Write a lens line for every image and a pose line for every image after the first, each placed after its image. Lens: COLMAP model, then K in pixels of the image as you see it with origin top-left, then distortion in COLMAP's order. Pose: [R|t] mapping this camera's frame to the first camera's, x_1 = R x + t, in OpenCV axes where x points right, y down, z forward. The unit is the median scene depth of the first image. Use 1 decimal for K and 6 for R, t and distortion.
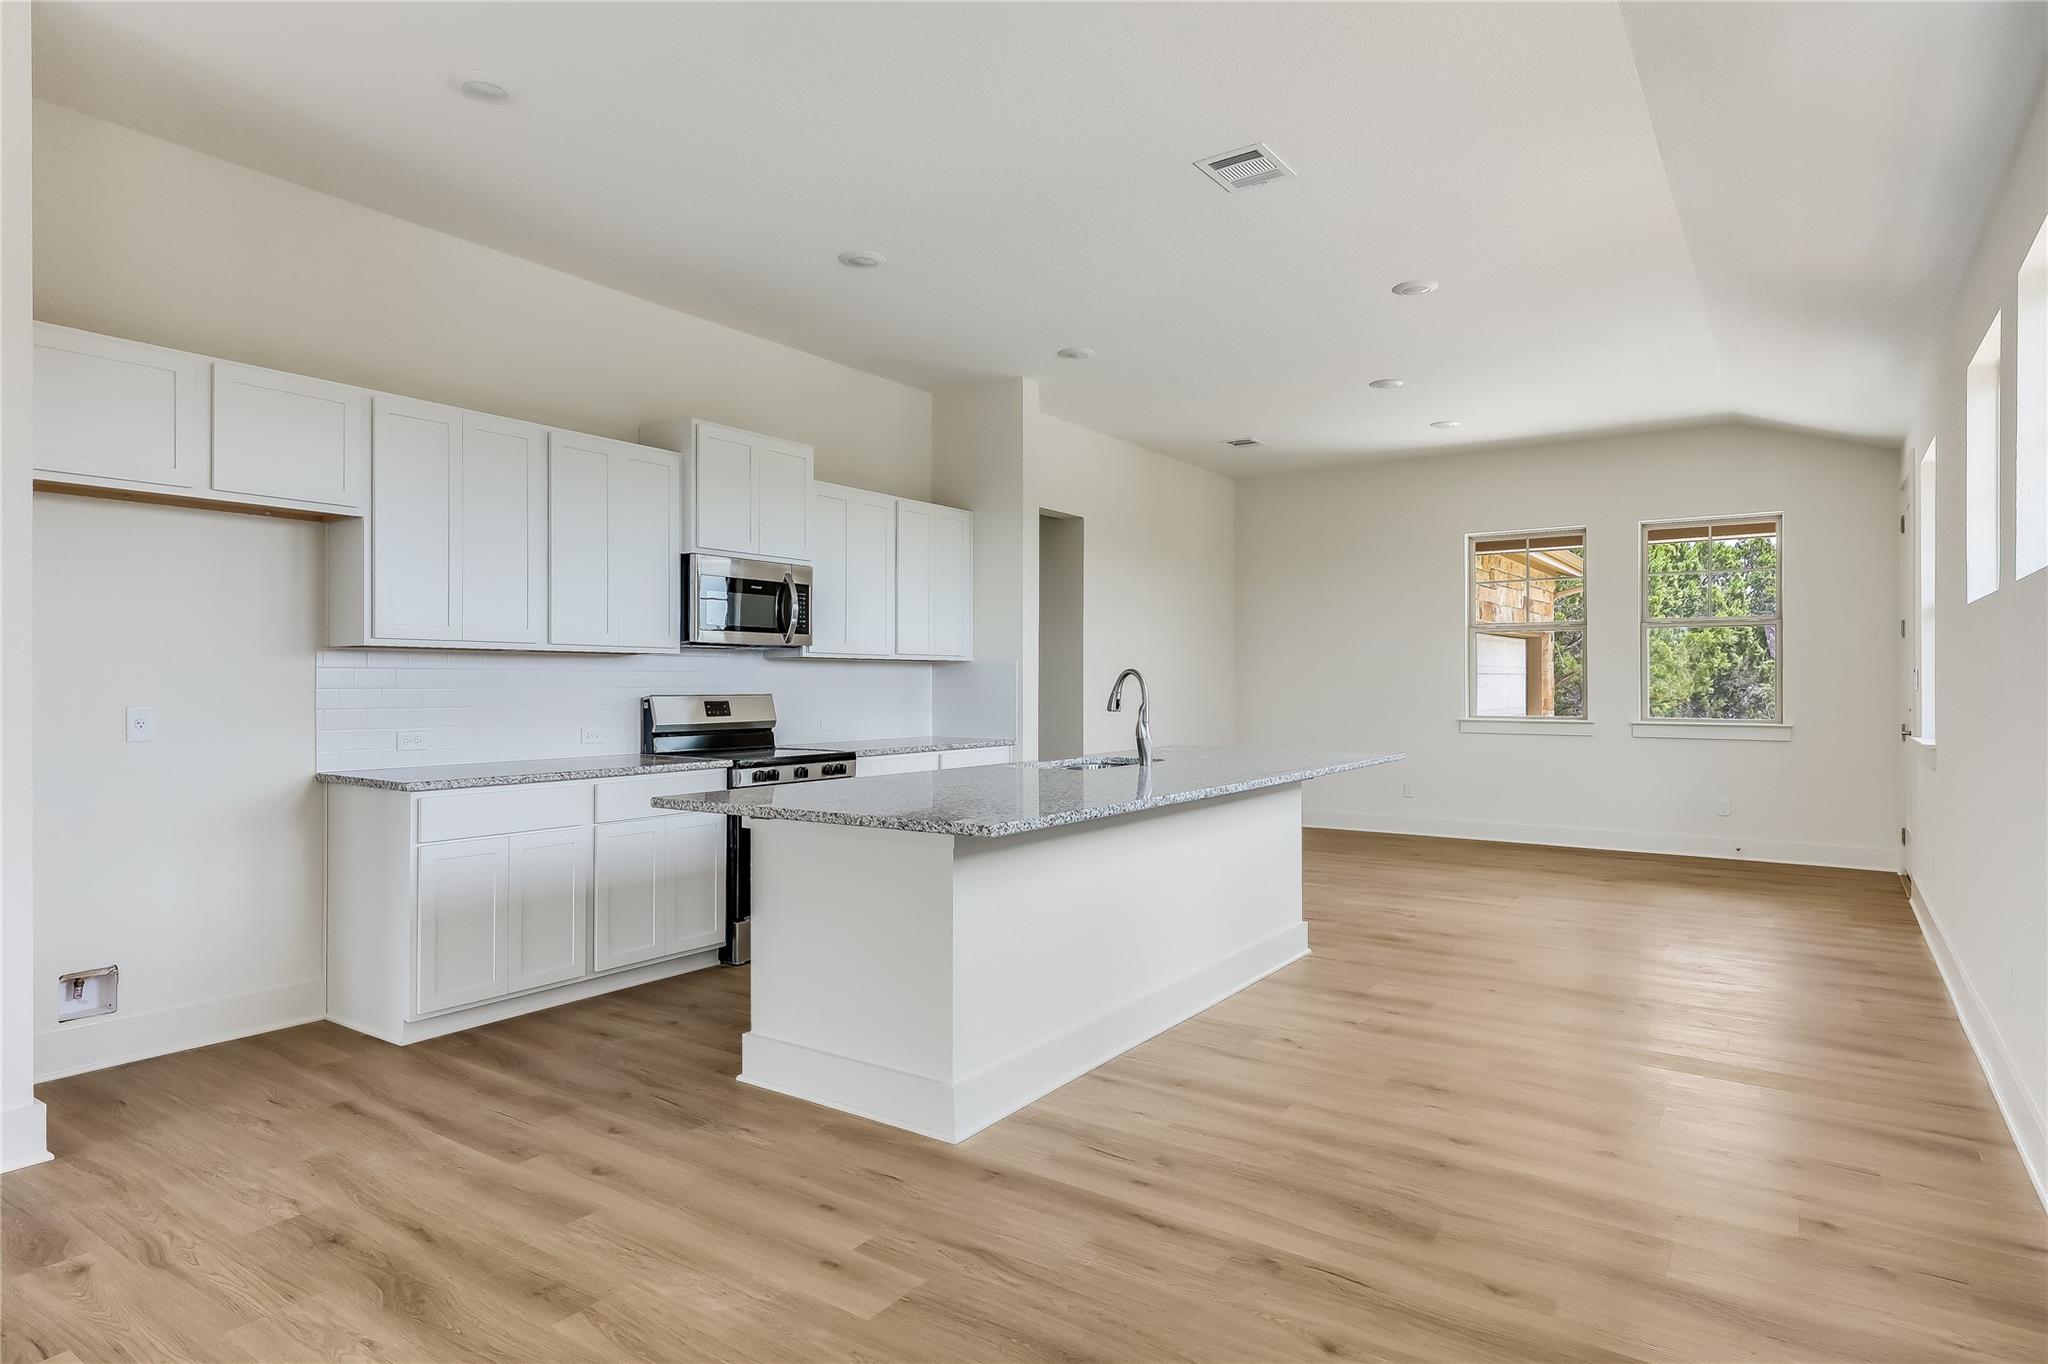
lens RADIAL K [[1123.9, 0, 1019.9], [0, 1123.9, 679.2], [0, 0, 1]] dist [-0.001694, -0.000033]
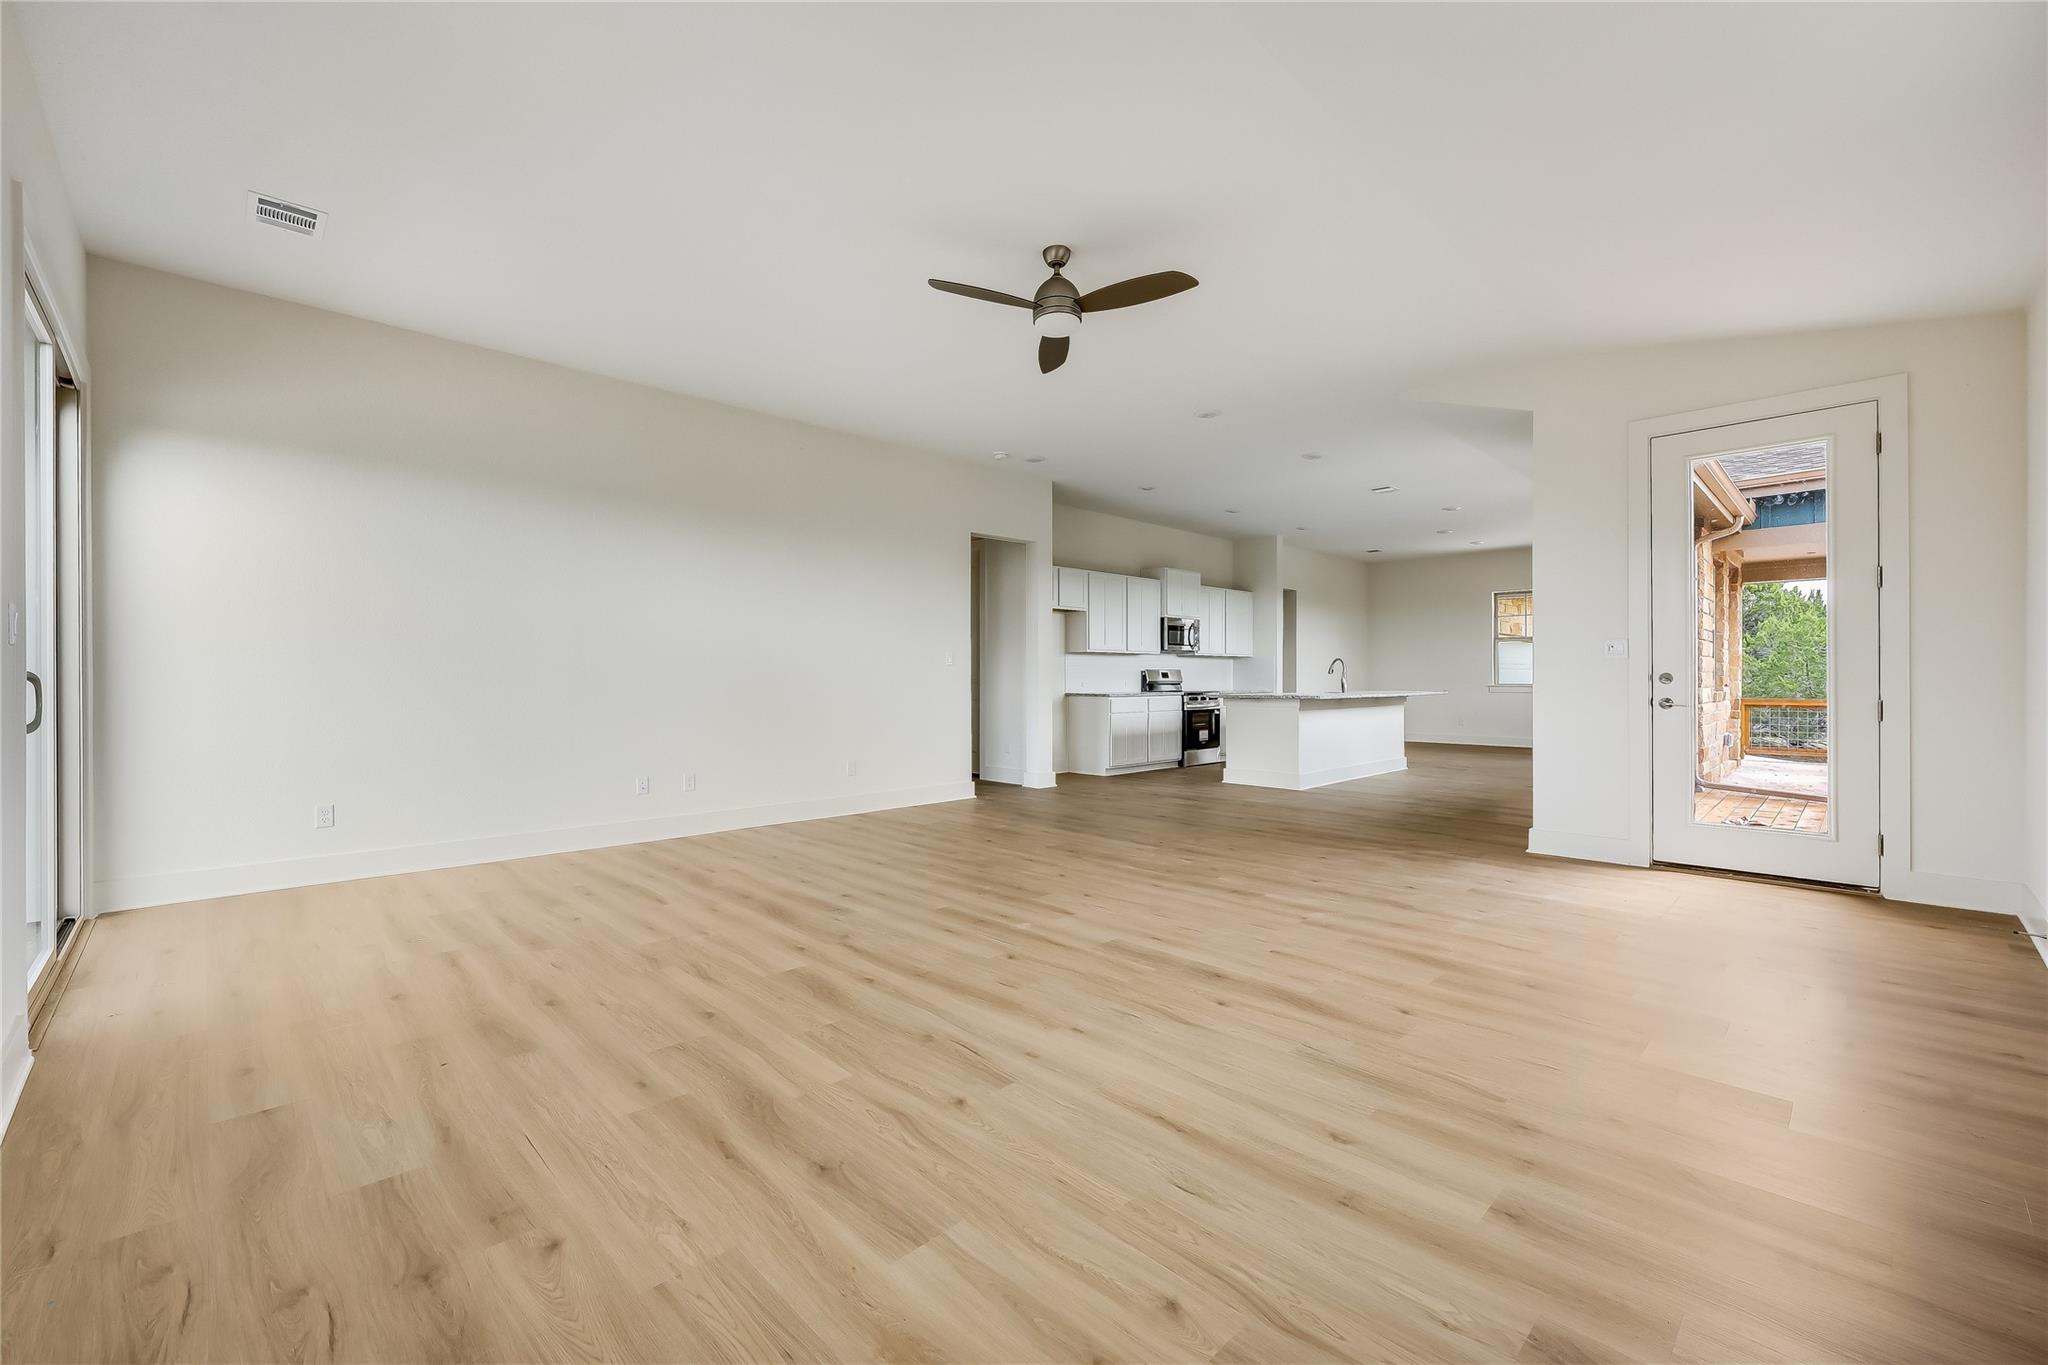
lens RADIAL K [[825.7, 0, 1017.6], [0, 825.7, 678.3], [0, 0, 1]] dist [0.014937, 0.000027]
pose [[0.982609, -0.000423, -0.185684, -0.271768], [0.001673, 0.999977, 0.006579, 0.022465], [0.185677, -0.006776, 0.982587, -1.038382]]
